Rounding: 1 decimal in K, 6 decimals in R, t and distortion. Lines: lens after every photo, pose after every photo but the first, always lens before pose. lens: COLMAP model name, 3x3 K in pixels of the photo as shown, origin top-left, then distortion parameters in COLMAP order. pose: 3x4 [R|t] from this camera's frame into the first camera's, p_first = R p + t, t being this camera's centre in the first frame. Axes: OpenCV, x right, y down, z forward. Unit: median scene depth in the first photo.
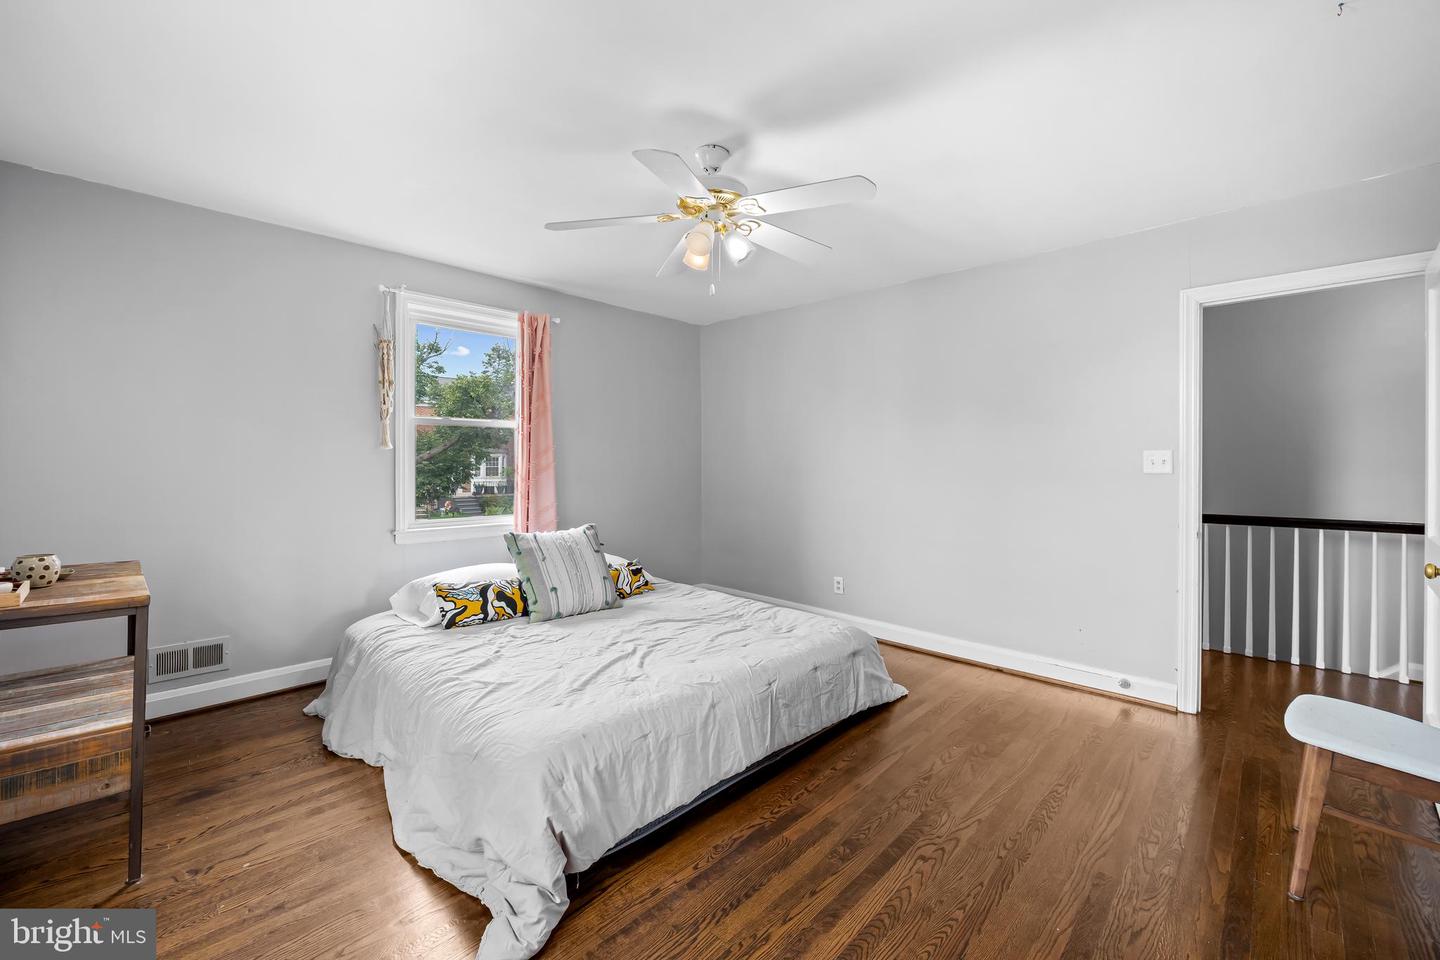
lens RADIAL K [[581.7, 0, 720.4], [0, 581.7, 466.4], [0, 0, 1]] dist [-0.001598, 0.000208]
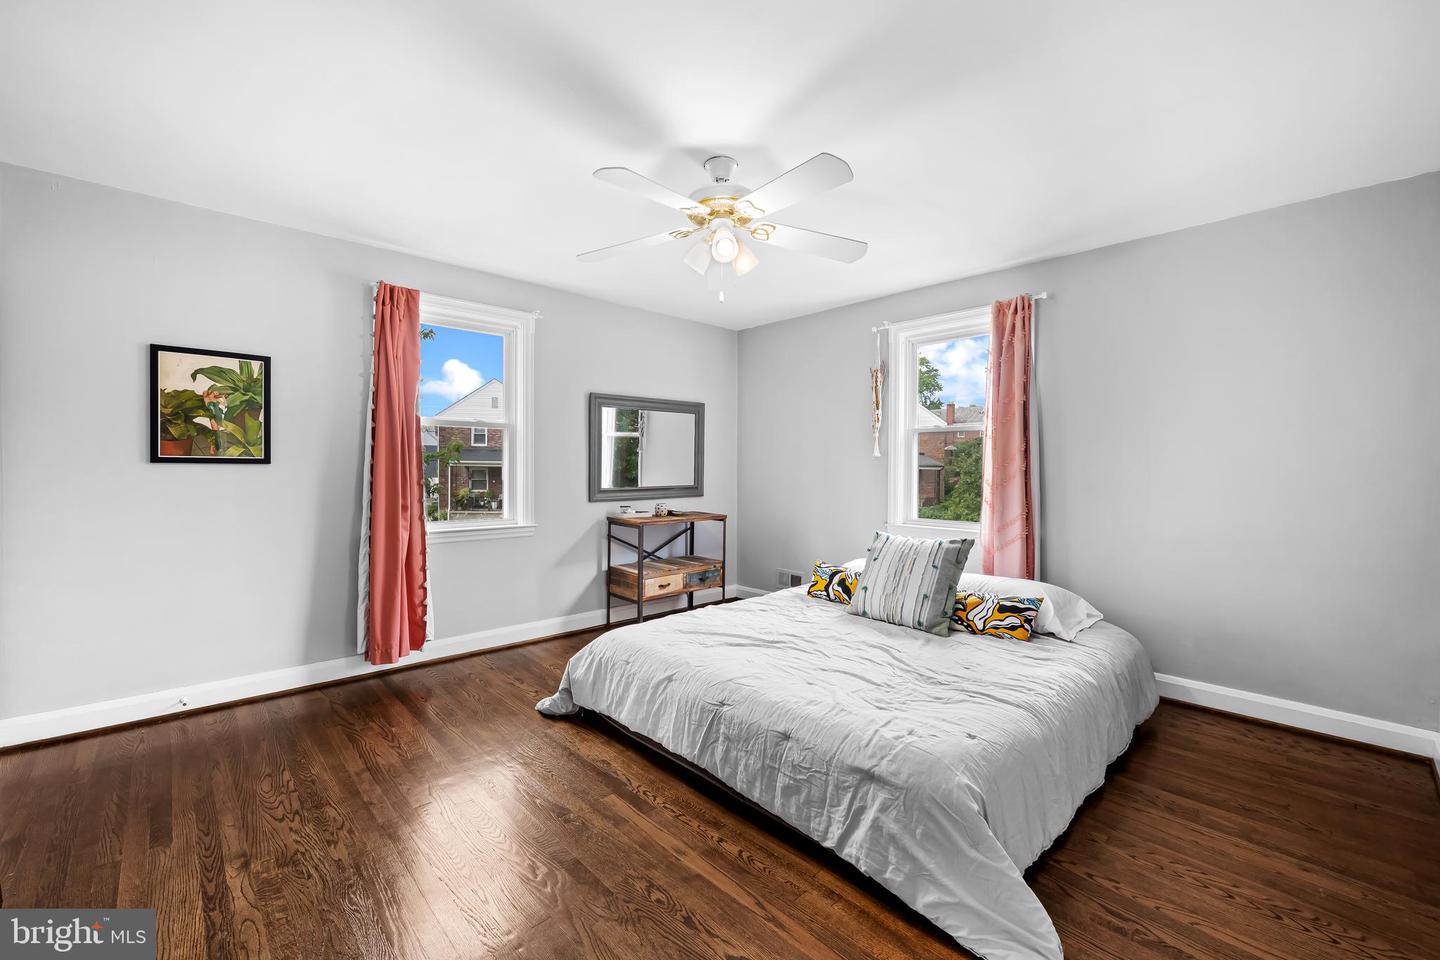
lens RADIAL K [[581.7, 0, 720.7], [0, 581.7, 478.0], [0, 0, 1]] dist [-0.001598, 0.000208]
pose [[-0.036934, 0.013206, -0.999230, 0.856159], [-0.011185, 0.999845, 0.013628, 0.002701], [0.999255, 0.011680, -0.036781, 0.876448]]
